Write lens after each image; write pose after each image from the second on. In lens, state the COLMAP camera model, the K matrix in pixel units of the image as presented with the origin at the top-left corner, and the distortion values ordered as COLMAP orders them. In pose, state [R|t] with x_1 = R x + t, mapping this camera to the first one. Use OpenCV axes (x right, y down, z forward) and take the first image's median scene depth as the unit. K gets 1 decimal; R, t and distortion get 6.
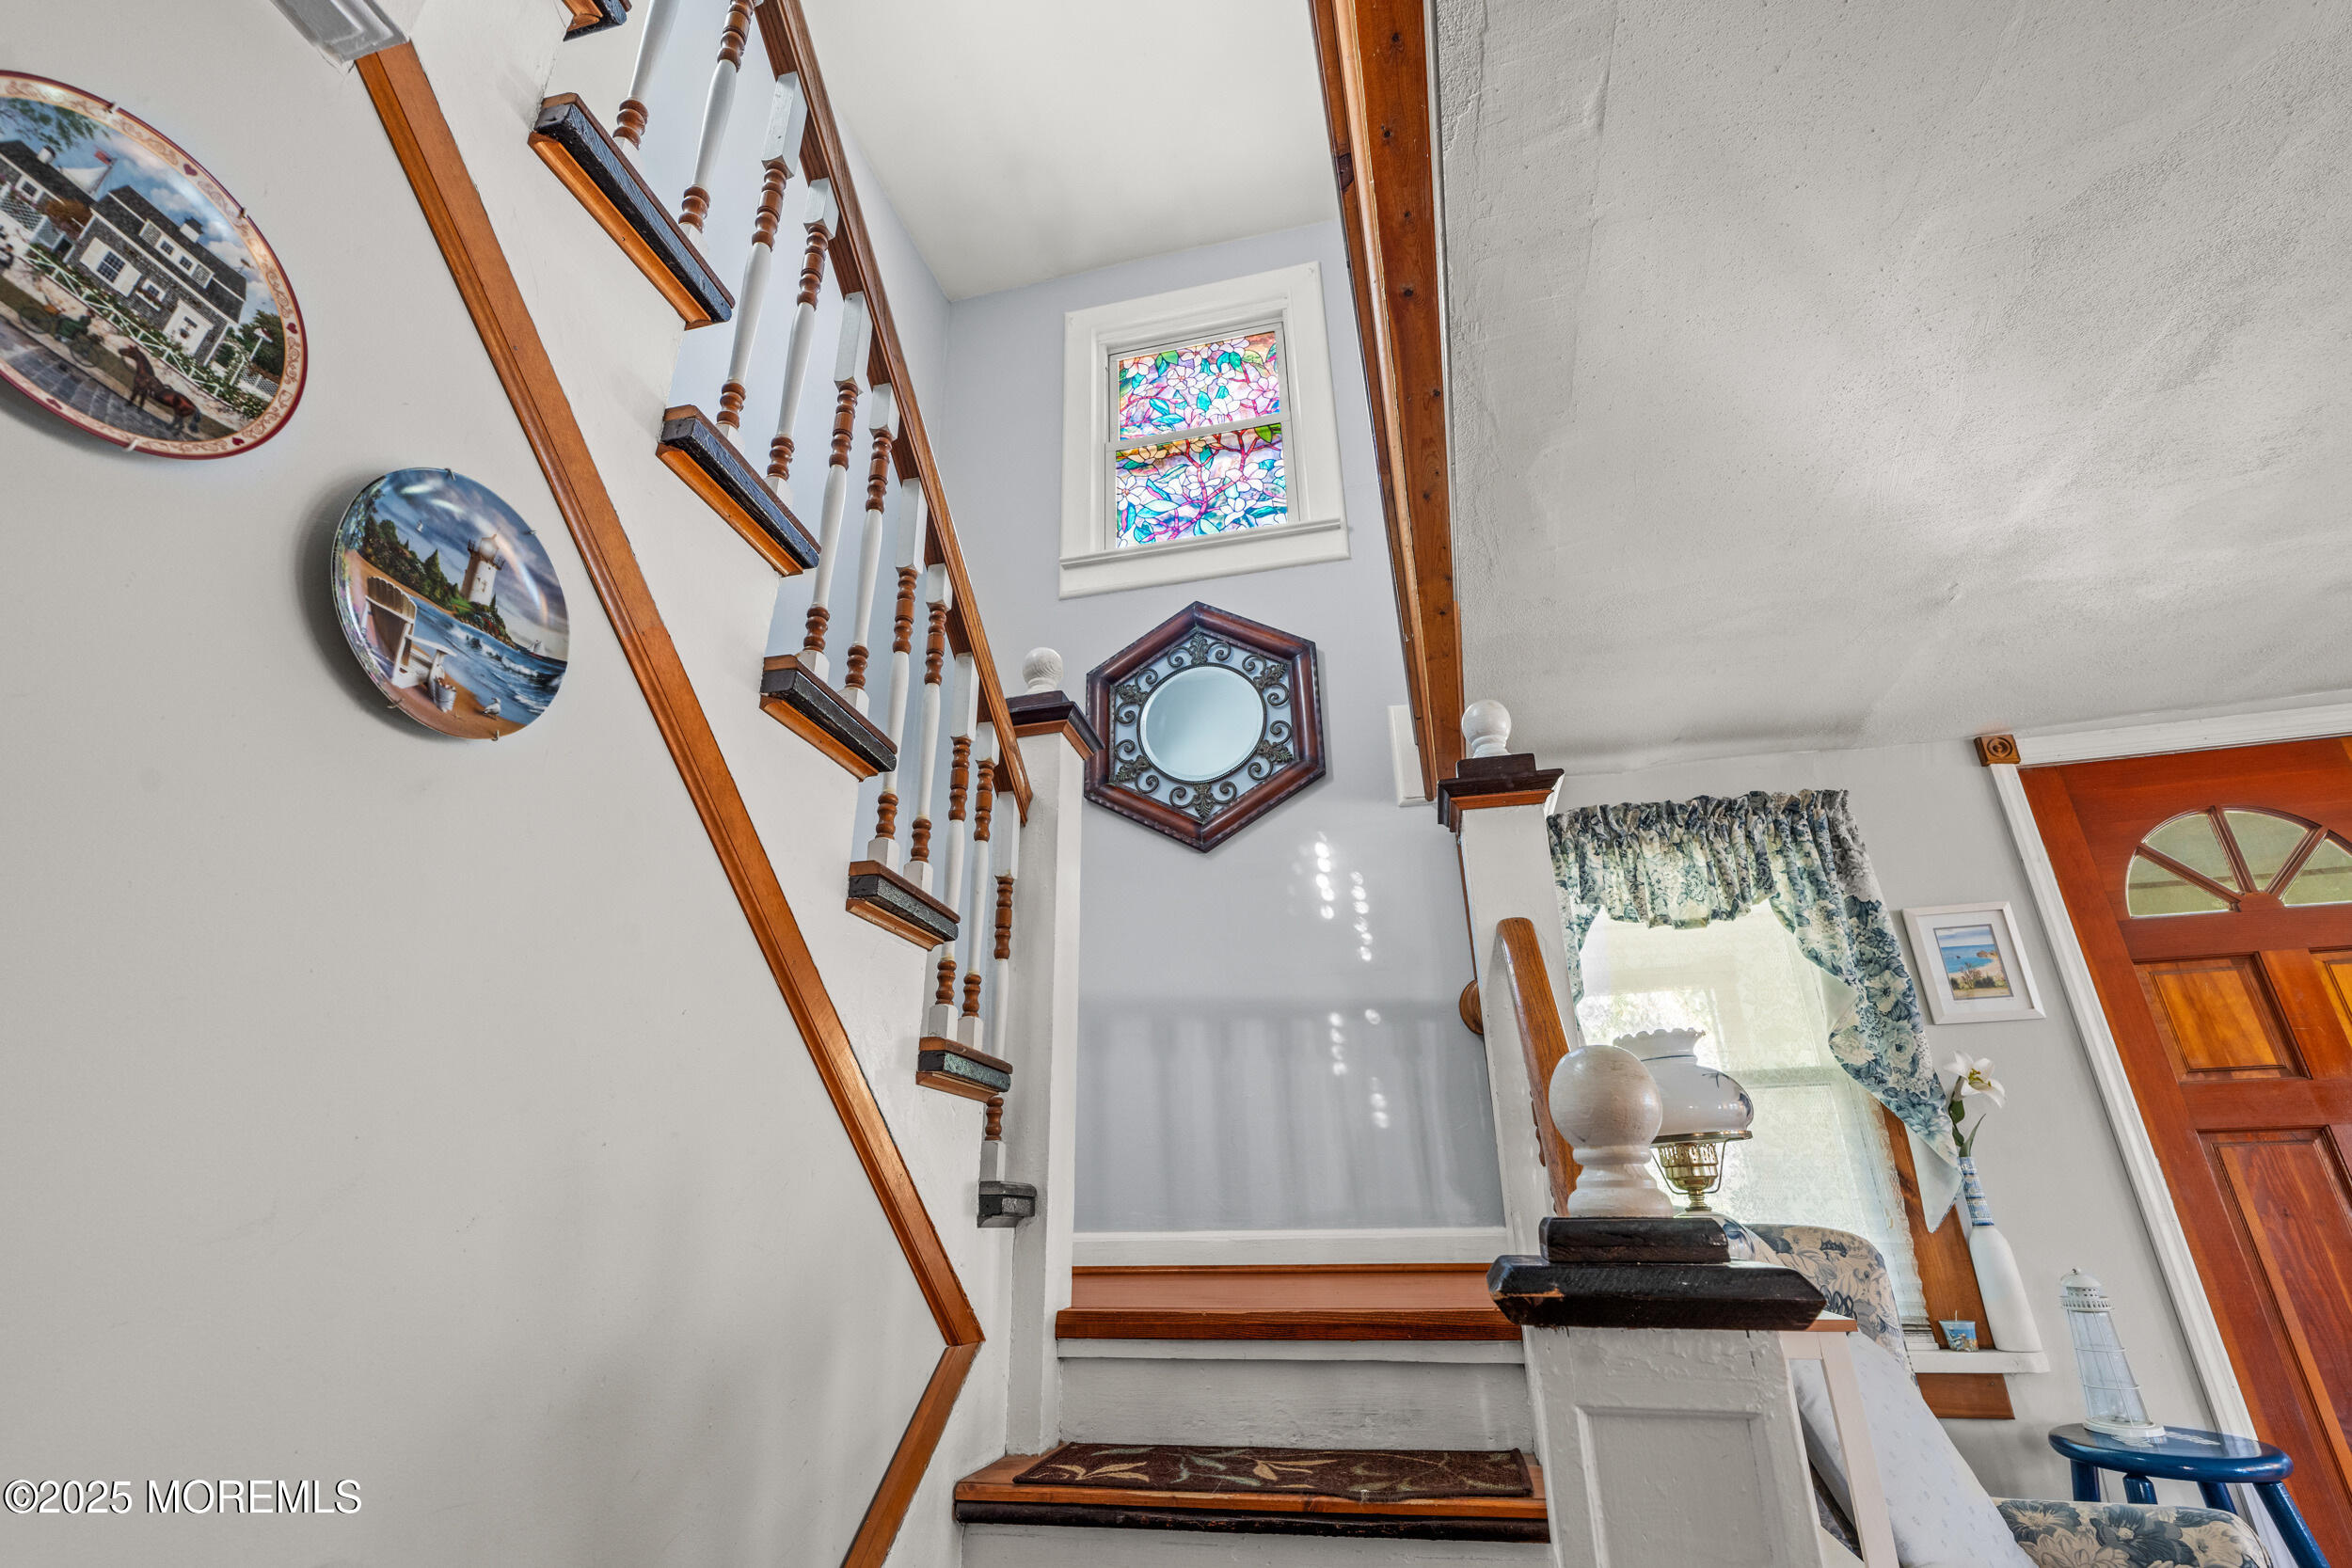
lens RADIAL K [[1056.3, 0, 1165.1], [0, 1056.3, 782.8], [0, 0, 1]] dist [-0.008493, 0.004147]
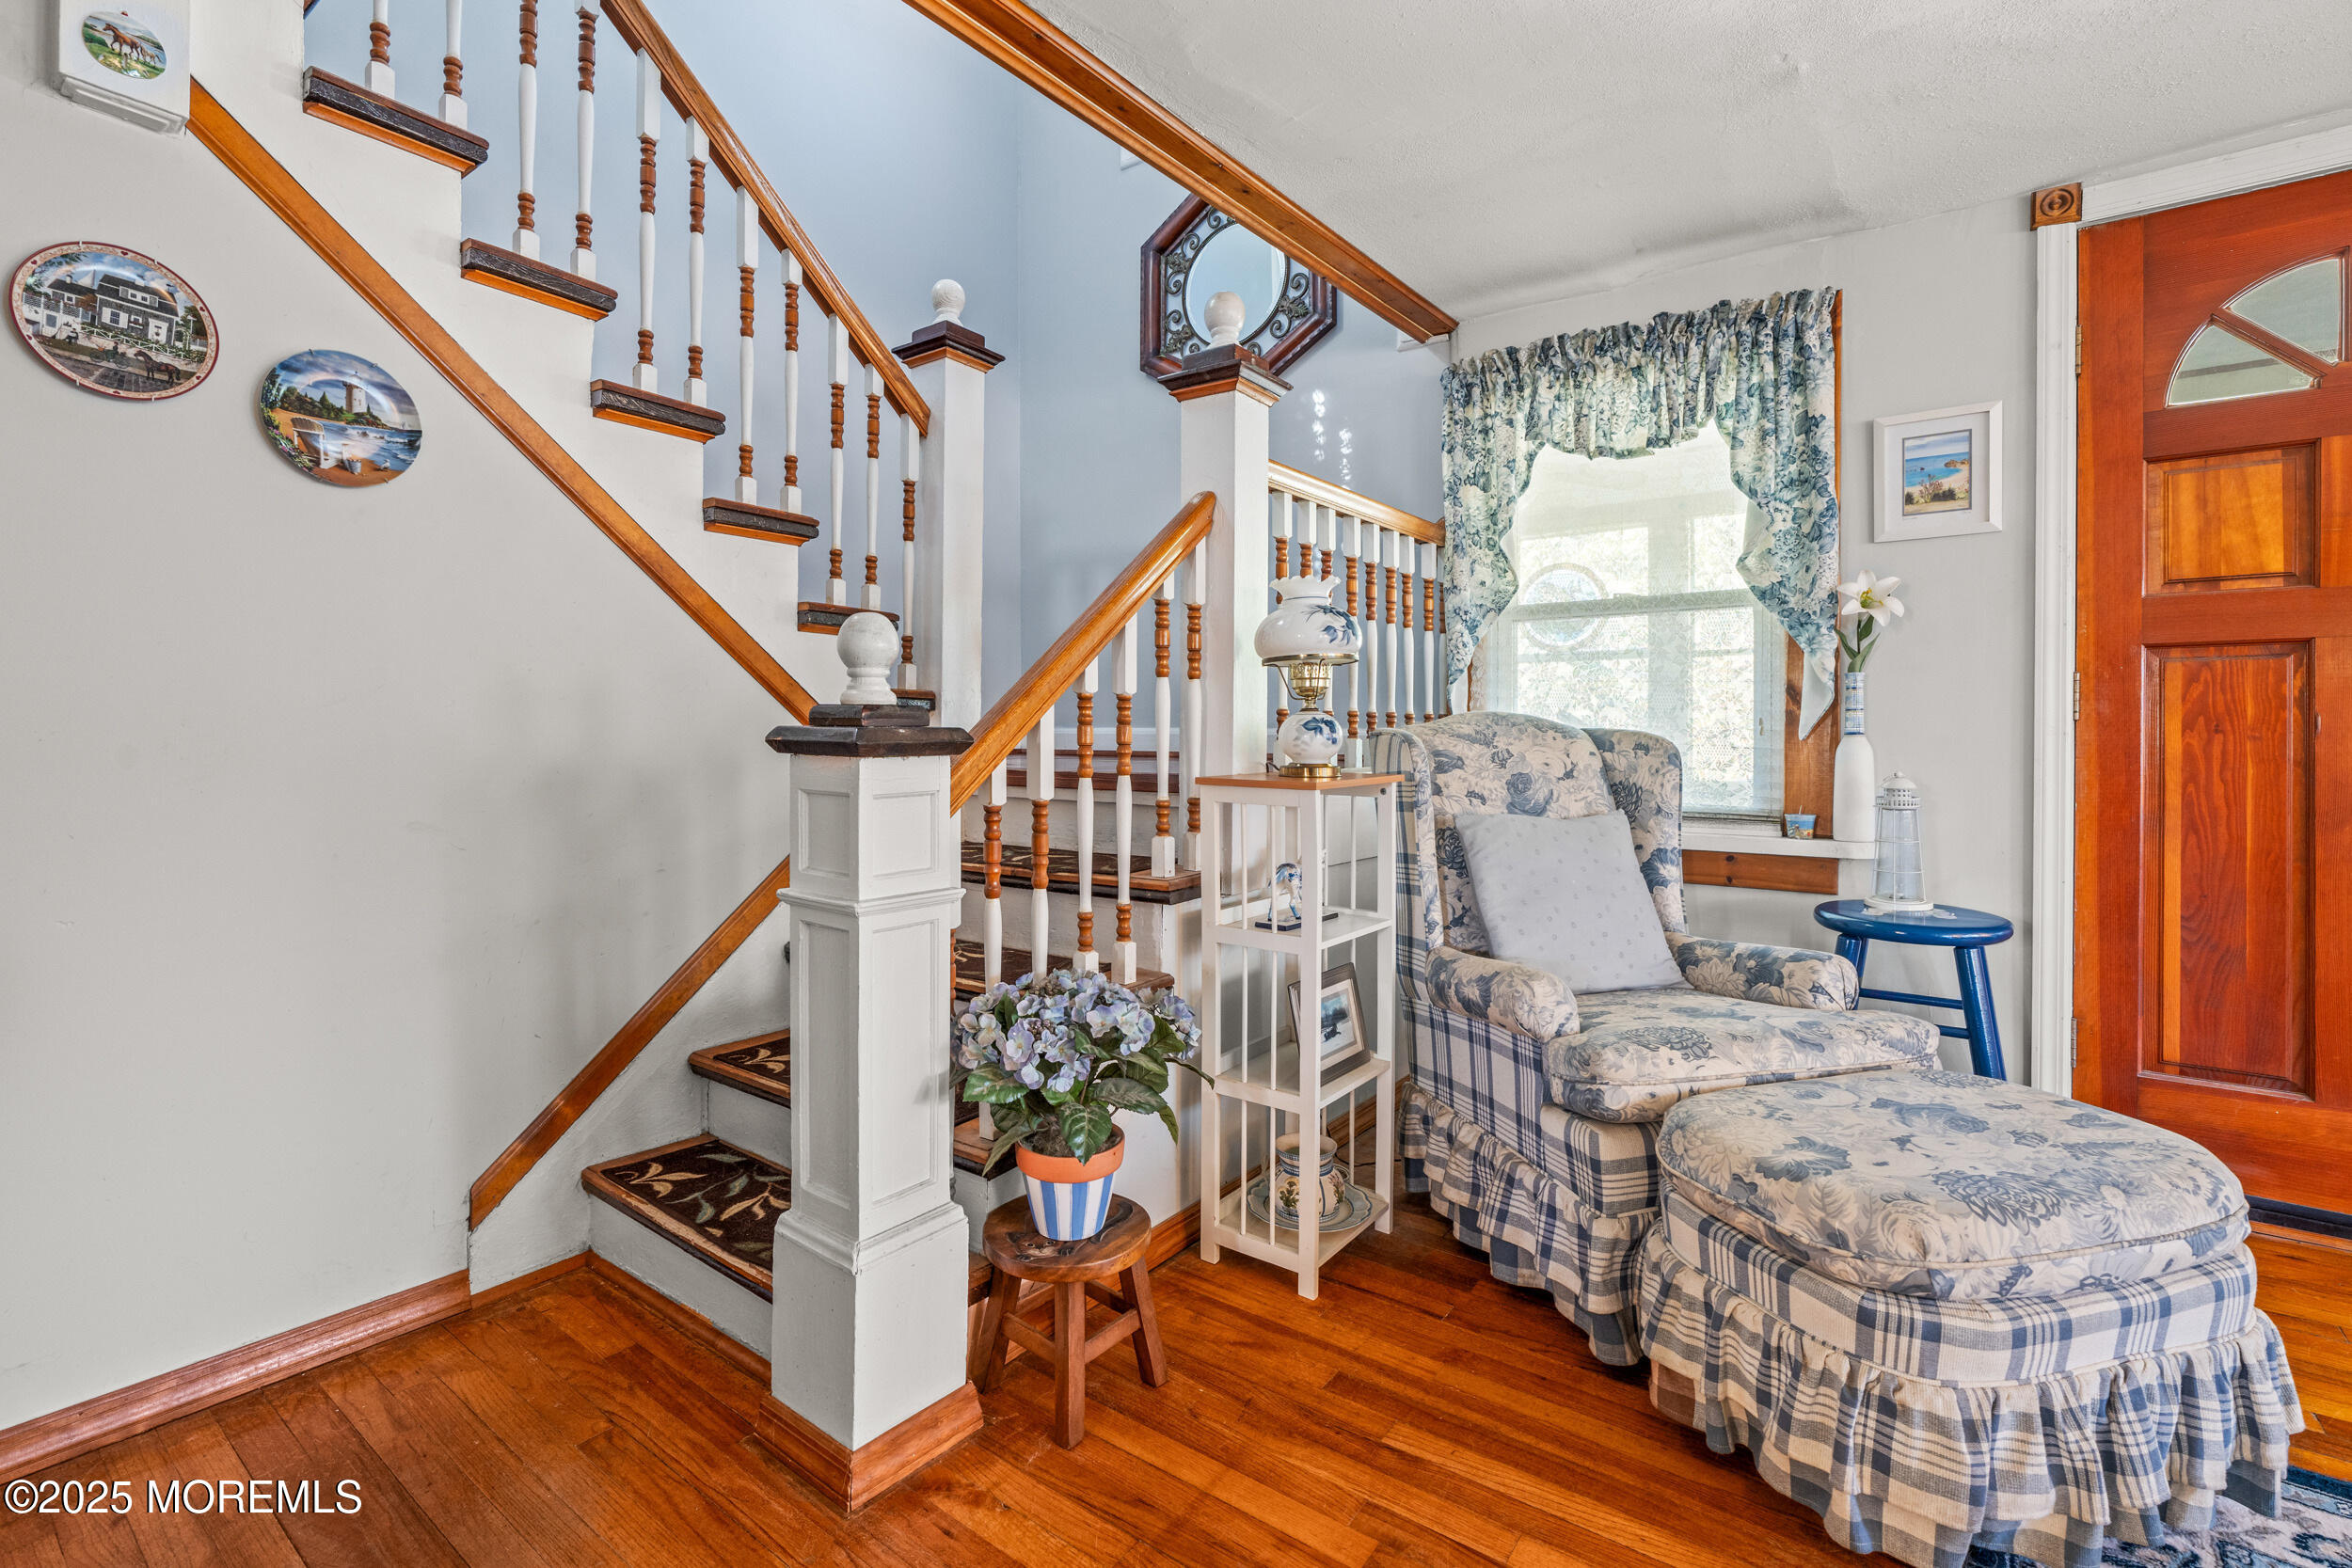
lens RADIAL K [[1056.3, 0, 1170.9], [0, 1056.3, 739.5], [0, 0, 1]] dist [-0.008493, 0.004147]
pose [[0.922503, 0.021599, -0.385385, 0.406252], [0.131600, 0.921012, 0.366632, -0.033917], [0.362863, -0.388935, 0.846794, -0.096281]]
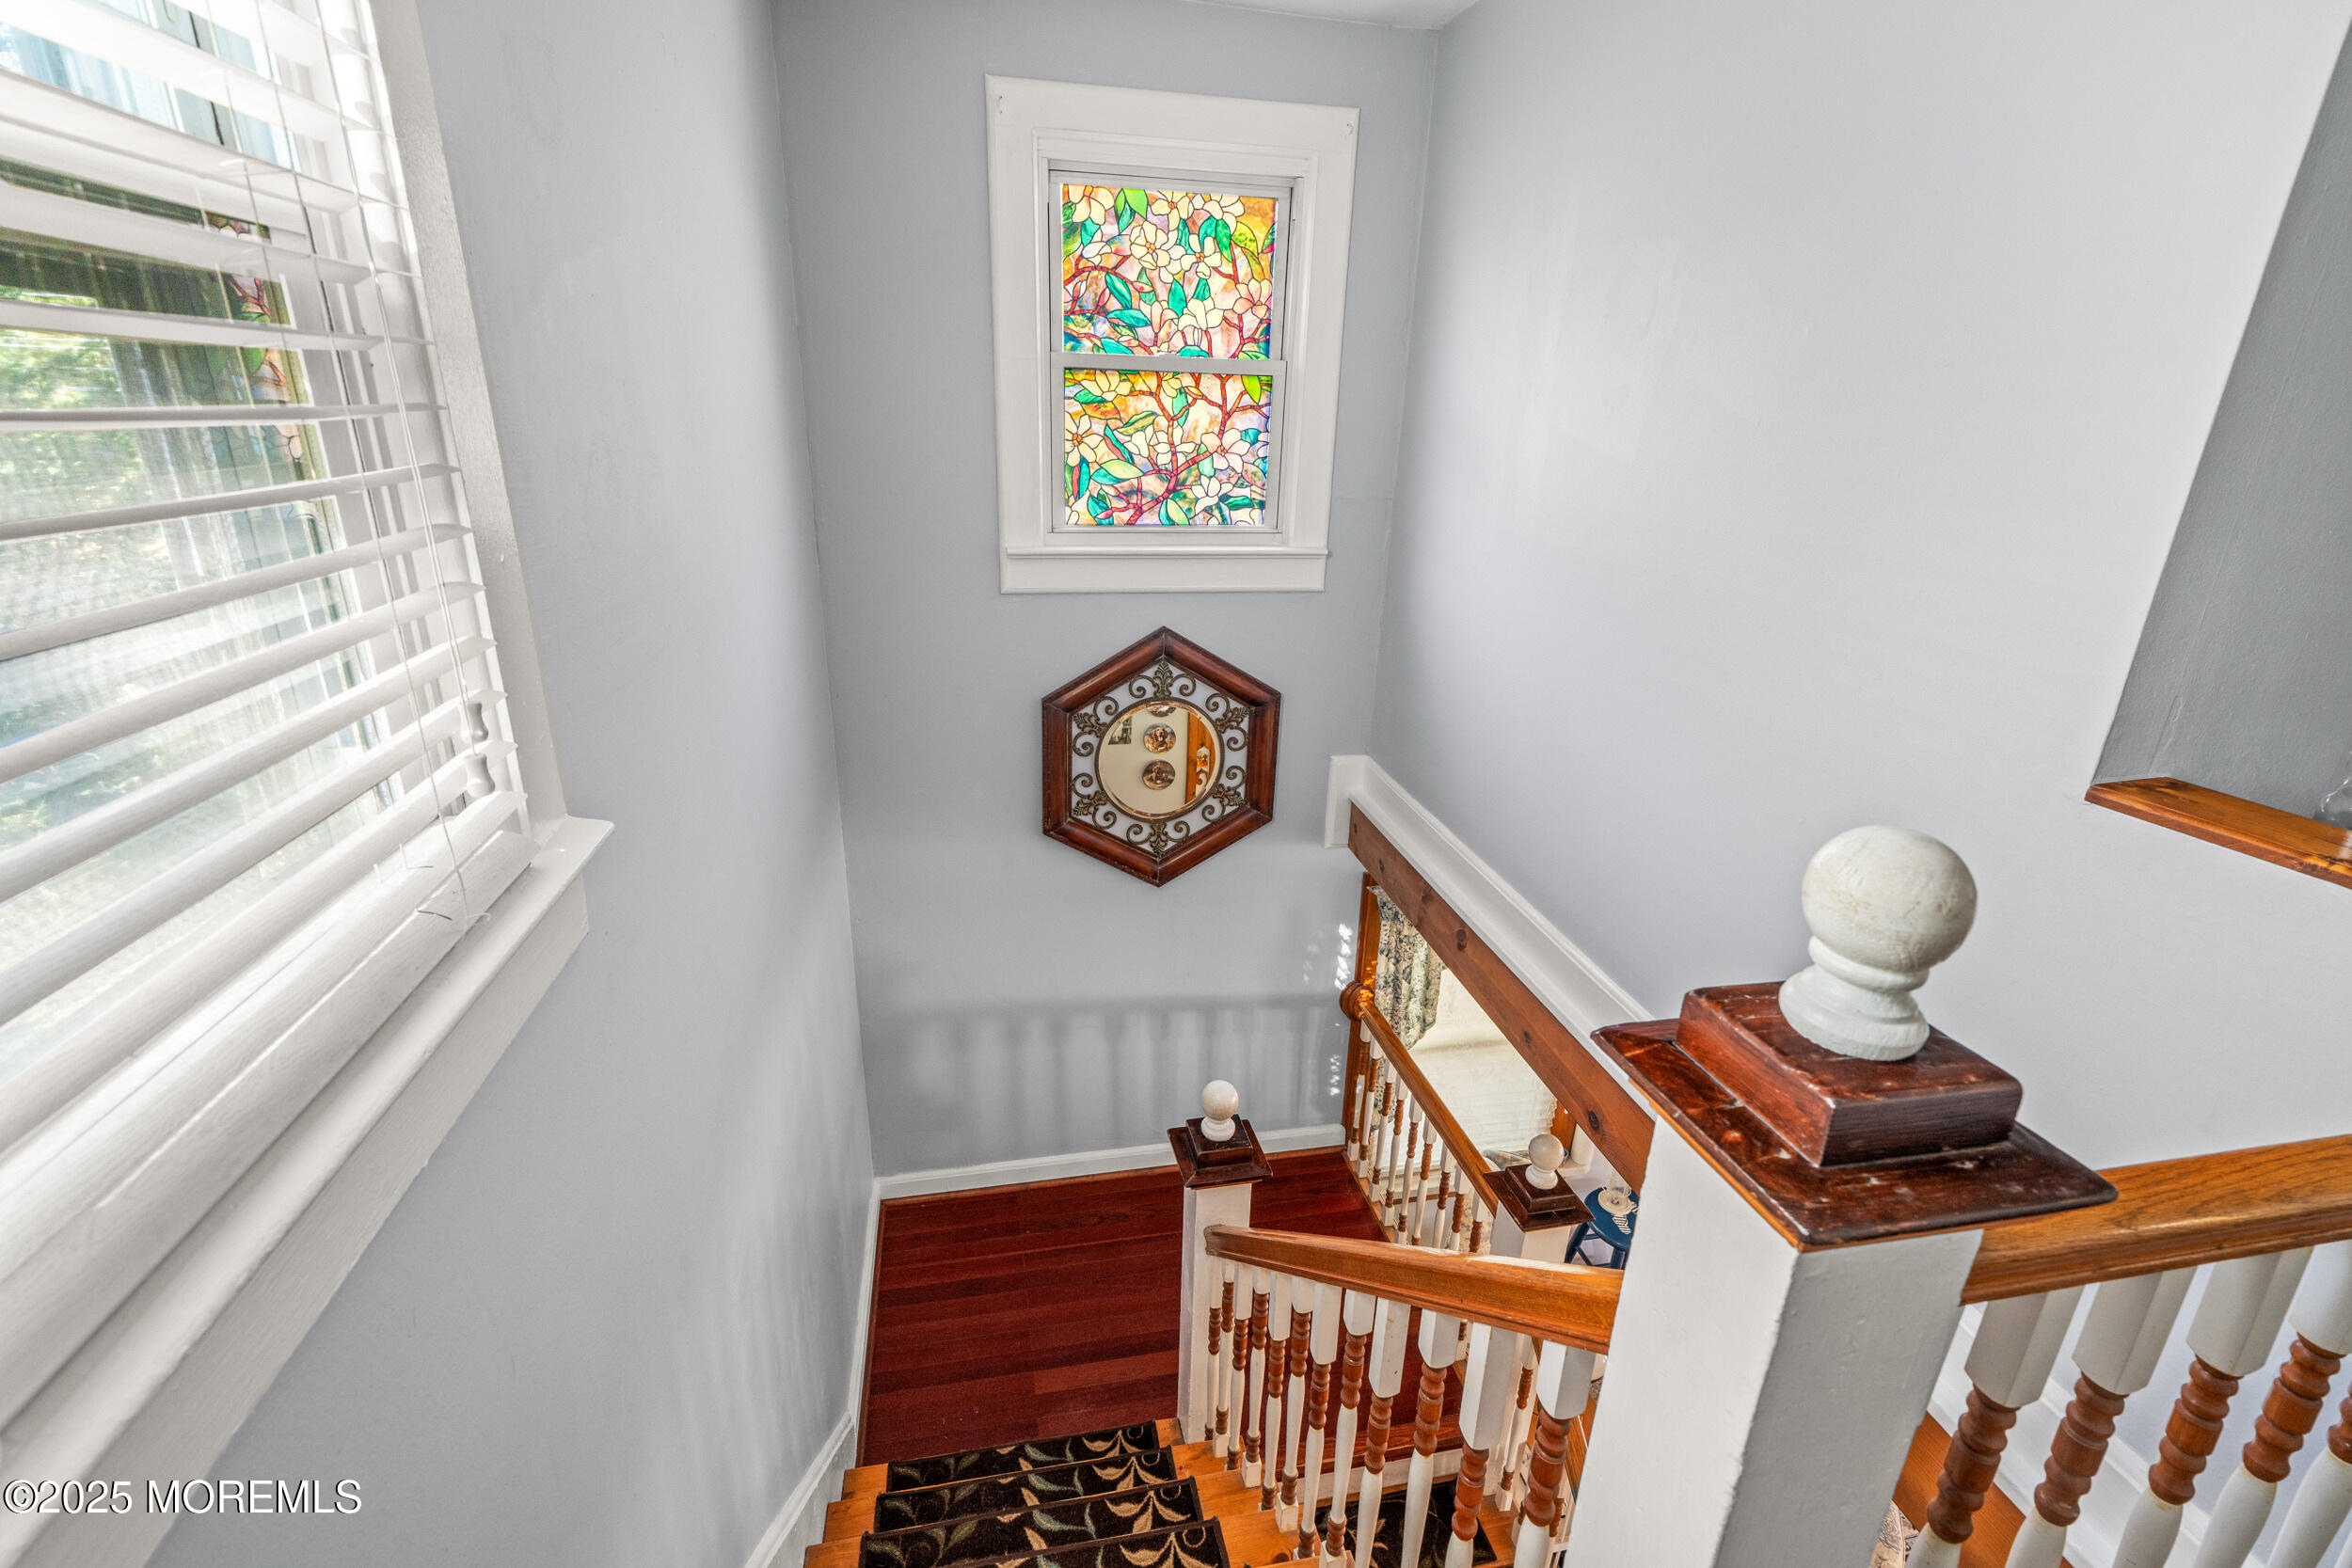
lens RADIAL K [[1056.3, 0, 1174.8], [0, 1056.3, 782.2], [0, 0, 1]] dist [-0.008493, 0.004147]
pose [[0.901796, -0.106668, 0.418792, -0.390324], [-0.201501, 0.753494, 0.625815, -0.697612], [-0.382312, -0.648744, 0.658004, 0.330930]]
